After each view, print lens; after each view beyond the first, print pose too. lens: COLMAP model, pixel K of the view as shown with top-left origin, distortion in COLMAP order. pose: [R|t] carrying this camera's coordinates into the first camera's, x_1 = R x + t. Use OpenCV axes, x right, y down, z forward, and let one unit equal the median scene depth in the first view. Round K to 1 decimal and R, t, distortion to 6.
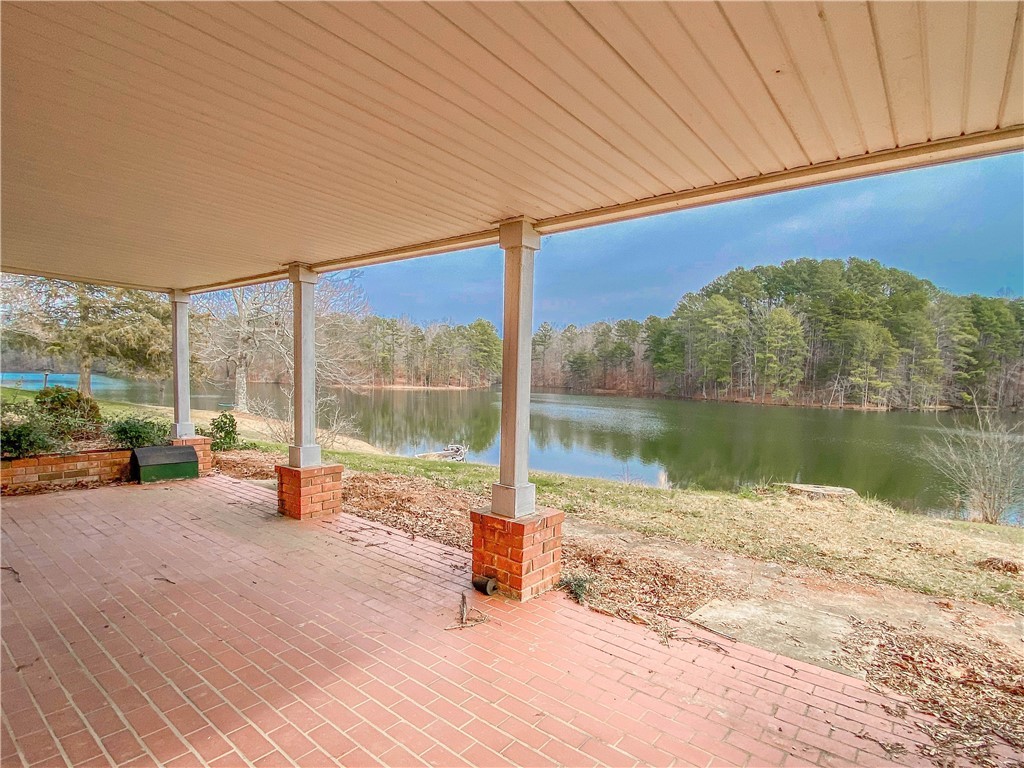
lens RADIAL K [[522.8, 0, 513.7], [0, 522.8, 413.2], [0, 0, 1]] dist [0.032462, -0.032834]
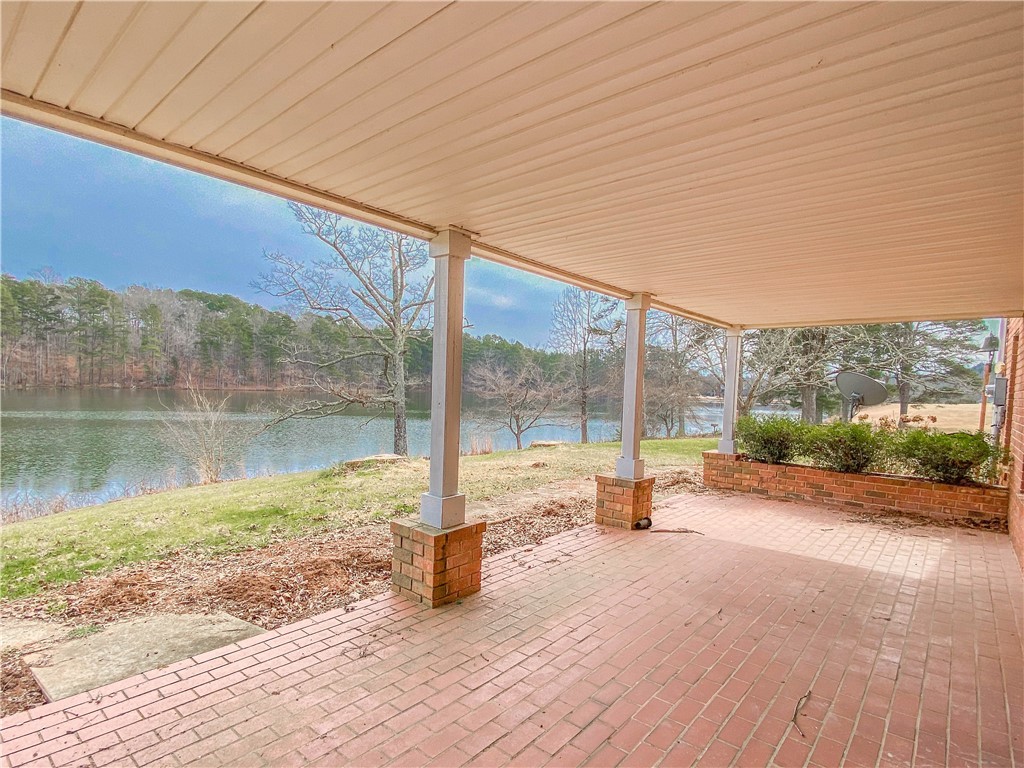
lens RADIAL K [[529.9, 0, 510.4], [0, 529.9, 415.8], [0, 0, 1]] dist [-0.002799, -0.001284]
pose [[0.029079, -0.087622, 0.995729, -1.273397], [0.037396, 0.995549, 0.086514, -0.112158], [-0.998877, 0.034721, 0.032226, 1.061433]]
